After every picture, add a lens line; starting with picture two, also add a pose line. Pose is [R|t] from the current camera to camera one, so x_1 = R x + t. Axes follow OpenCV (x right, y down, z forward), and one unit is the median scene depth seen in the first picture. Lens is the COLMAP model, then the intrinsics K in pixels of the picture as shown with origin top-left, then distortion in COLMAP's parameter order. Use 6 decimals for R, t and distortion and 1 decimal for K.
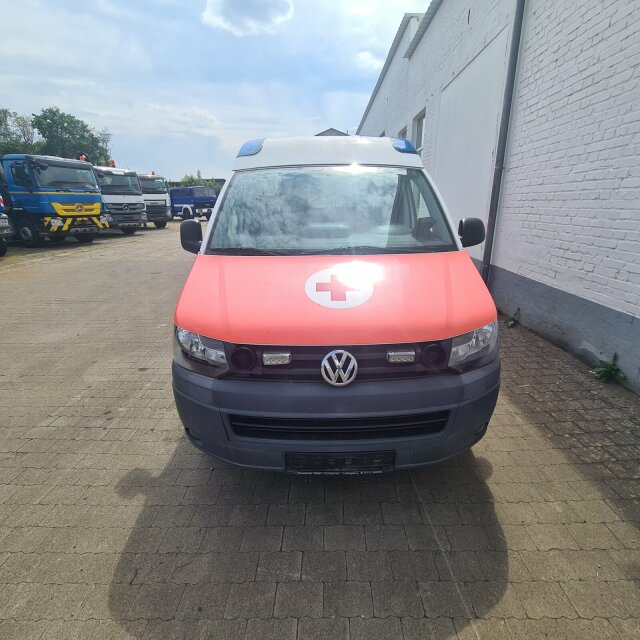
lens RADIAL K [[347.2, 0, 322.7], [0, 347.2, 327.9], [0, 0, 1]] dist [-0.004158, 0.000202]
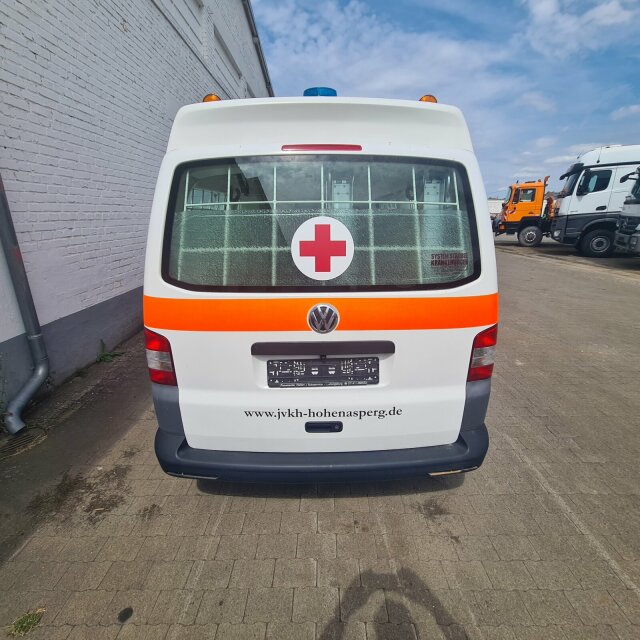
lens RADIAL K [[347.2, 0, 322.7], [0, 347.2, 327.9], [0, 0, 1]] dist [-0.004158, 0.000202]
pose [[-0.999789, 0.019628, -0.006009, 0.008893], [0.011792, 0.788799, 0.614538, -0.871337], [0.016801, 0.614338, -0.788864, 2.378463]]
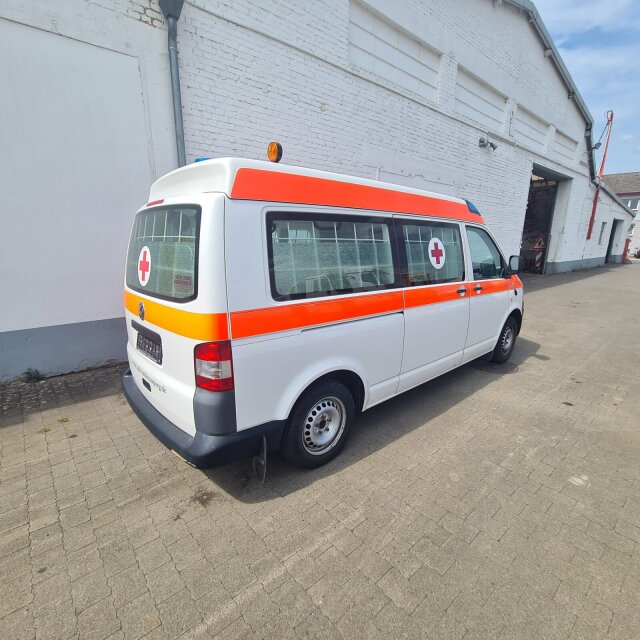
lens RADIAL K [[347.2, 0, 322.7], [0, 347.2, 327.9], [0, 0, 1]] dist [-0.004158, 0.000202]
pose [[-0.668809, -0.166519, 0.724545, -0.809848], [0.261319, 0.859744, 0.438808, -0.778357], [-0.695993, 0.482817, -0.531490, 2.130847]]
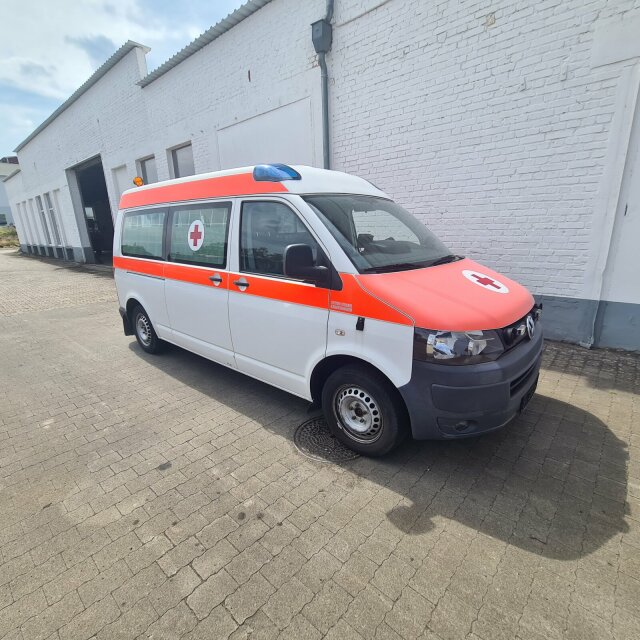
lens RADIAL K [[347.2, 0, 322.7], [0, 347.2, 327.9], [0, 0, 1]] dist [-0.004158, 0.000202]
pose [[0.657165, -0.211340, 0.723512, -0.825194], [0.269780, 0.962247, 0.036034, -0.091698], [-0.703813, 0.171509, 0.689370, 0.289976]]
